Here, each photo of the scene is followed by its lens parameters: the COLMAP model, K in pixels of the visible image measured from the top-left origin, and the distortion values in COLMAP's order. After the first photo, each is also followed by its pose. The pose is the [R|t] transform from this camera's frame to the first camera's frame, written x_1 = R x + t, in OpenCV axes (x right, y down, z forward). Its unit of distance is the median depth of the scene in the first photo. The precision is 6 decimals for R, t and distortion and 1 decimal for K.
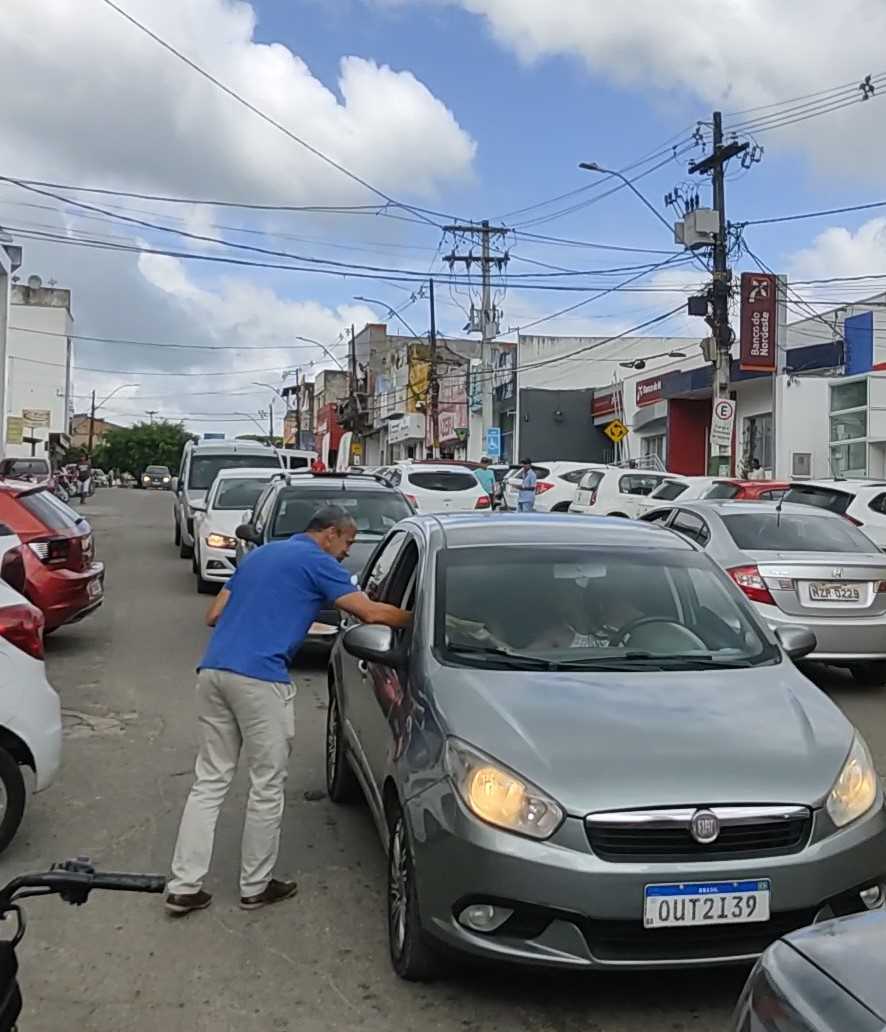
lens RADIAL K [[1422.3, 0, 561.6], [0, 1422.3, 513.7], [0, 0, 1]] dist [0.183293, 0.000842]
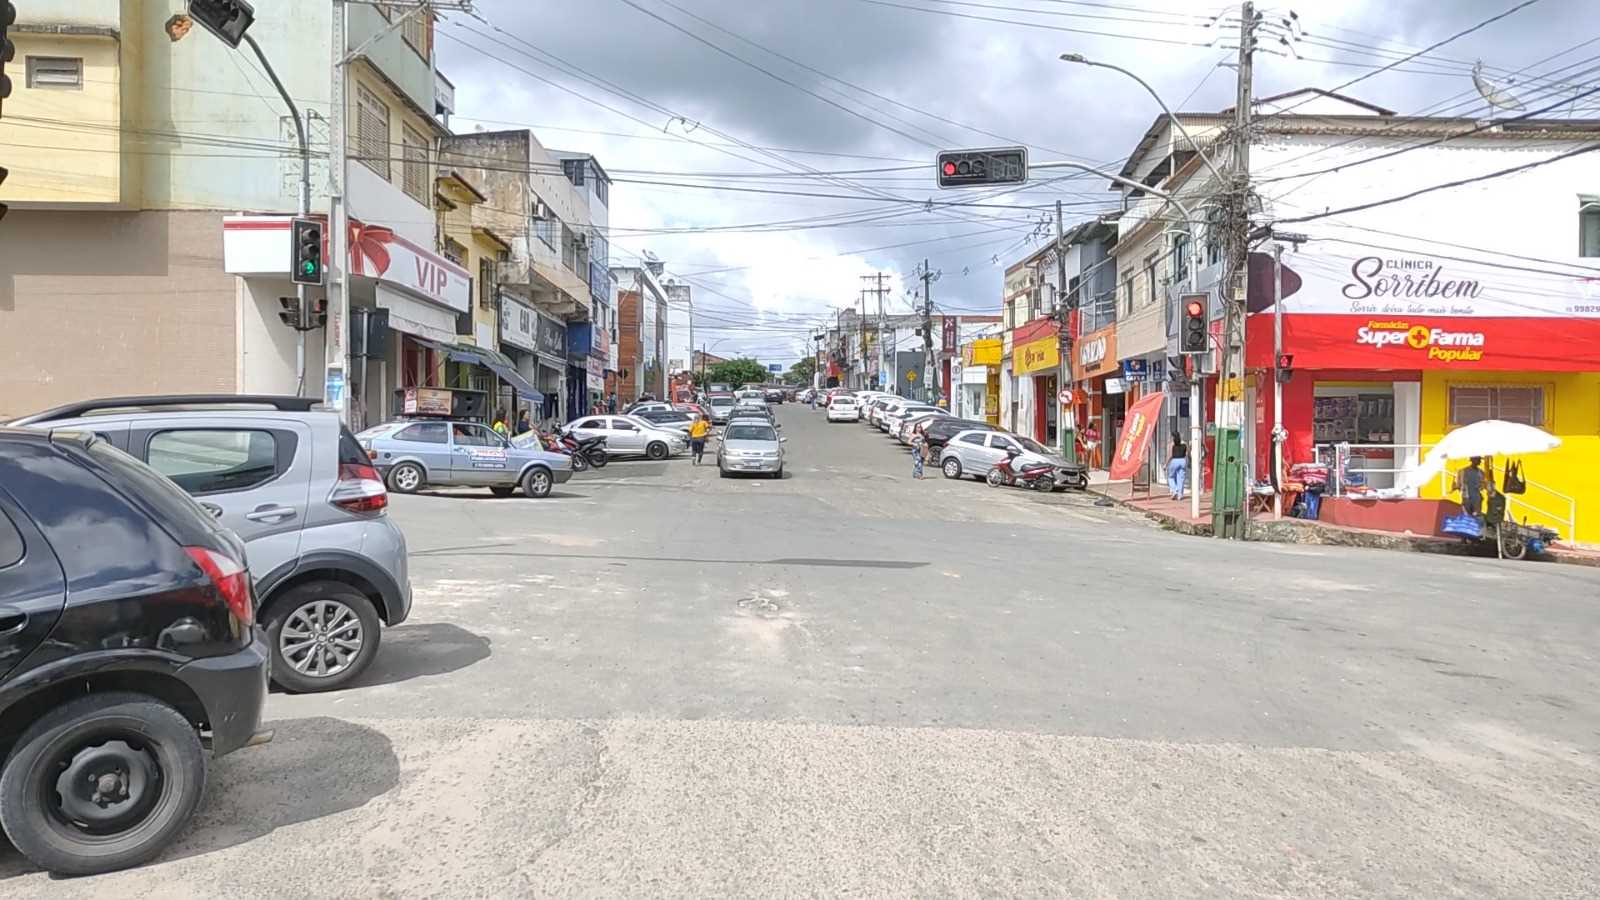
lens RADIAL K [[1189.7, 0, 795.7], [0, 1189.7, 442.7], [0, 0, 1]] dist [0.116340, -0.202653]
pose [[0.972092, -0.009659, -0.234403, 0.235263], [0.015089, 0.999657, 0.021387, 0.005965], [0.234116, -0.024327, 0.971904, -0.736862]]
